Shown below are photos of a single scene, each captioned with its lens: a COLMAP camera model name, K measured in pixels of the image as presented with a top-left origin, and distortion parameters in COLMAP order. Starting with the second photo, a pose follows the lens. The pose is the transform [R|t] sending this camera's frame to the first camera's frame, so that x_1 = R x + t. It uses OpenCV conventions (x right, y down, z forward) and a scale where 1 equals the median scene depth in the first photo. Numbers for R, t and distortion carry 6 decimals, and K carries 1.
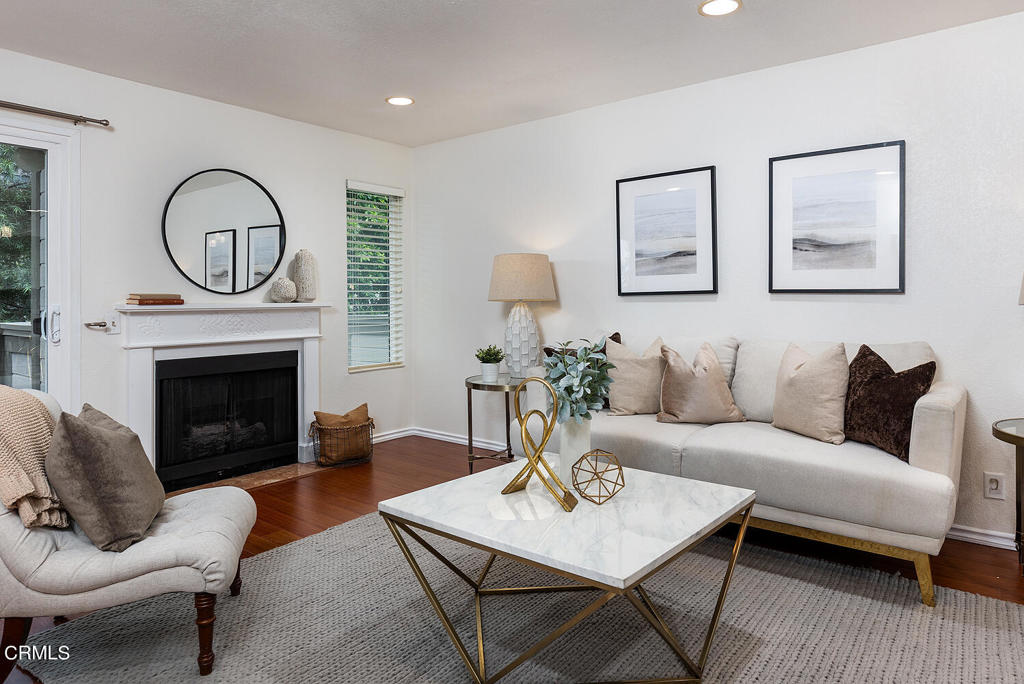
lens RADIAL K [[619.2, 0, 512.0], [0, 619.2, 342.0], [0, 0, 1]] dist [0.035542, -0.000169]
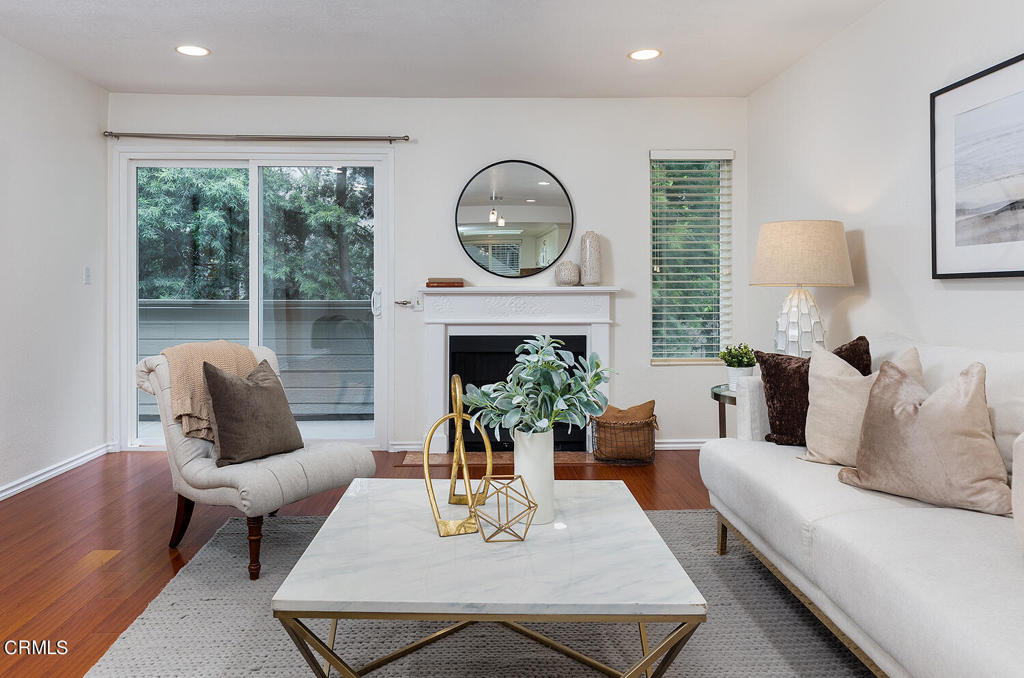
lens RADIAL K [[687.1, 0, 512.0], [0, 687.1, 339.0], [0, 0, 1]] dist [0.004878, 0.001407]
pose [[0.655727, 0.066574, -0.752057, 0.437150], [-0.056396, 0.997641, 0.039142, -0.018814], [0.752889, 0.016746, 0.657934, 0.239443]]
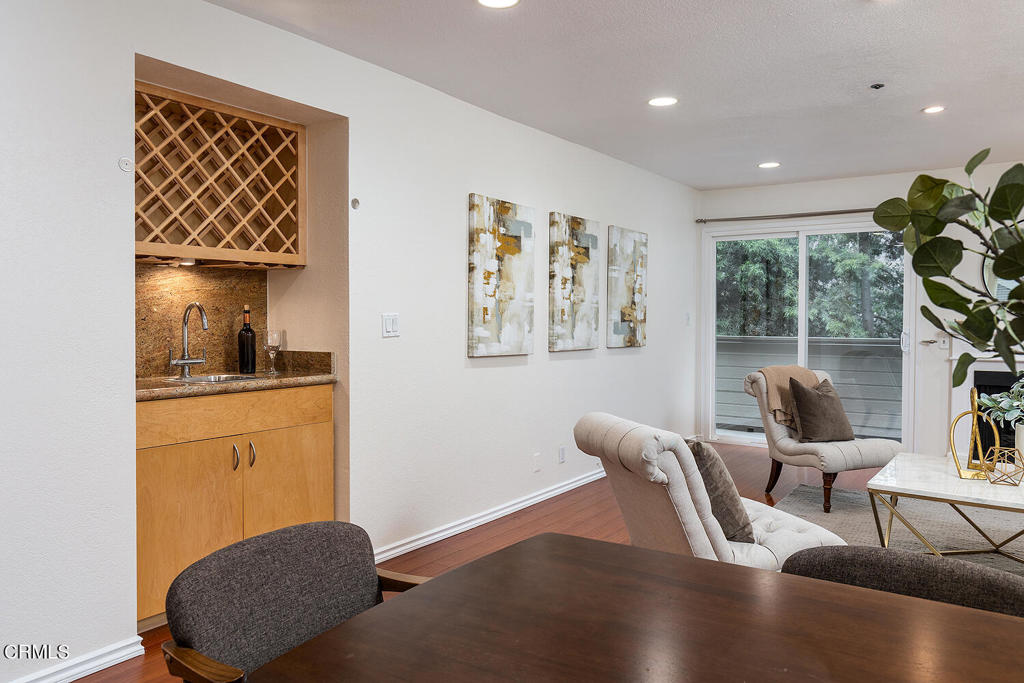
lens RADIAL K [[748.9, 0, 513.1], [0, 748.9, 326.9], [0, 0, 1]] dist [0.001304, 0.002726]
pose [[0.063467, 0.019424, -0.997795, 0.924891], [-0.068534, 0.997535, 0.015059, -0.019180], [0.995628, 0.067427, 0.064642, -0.093972]]
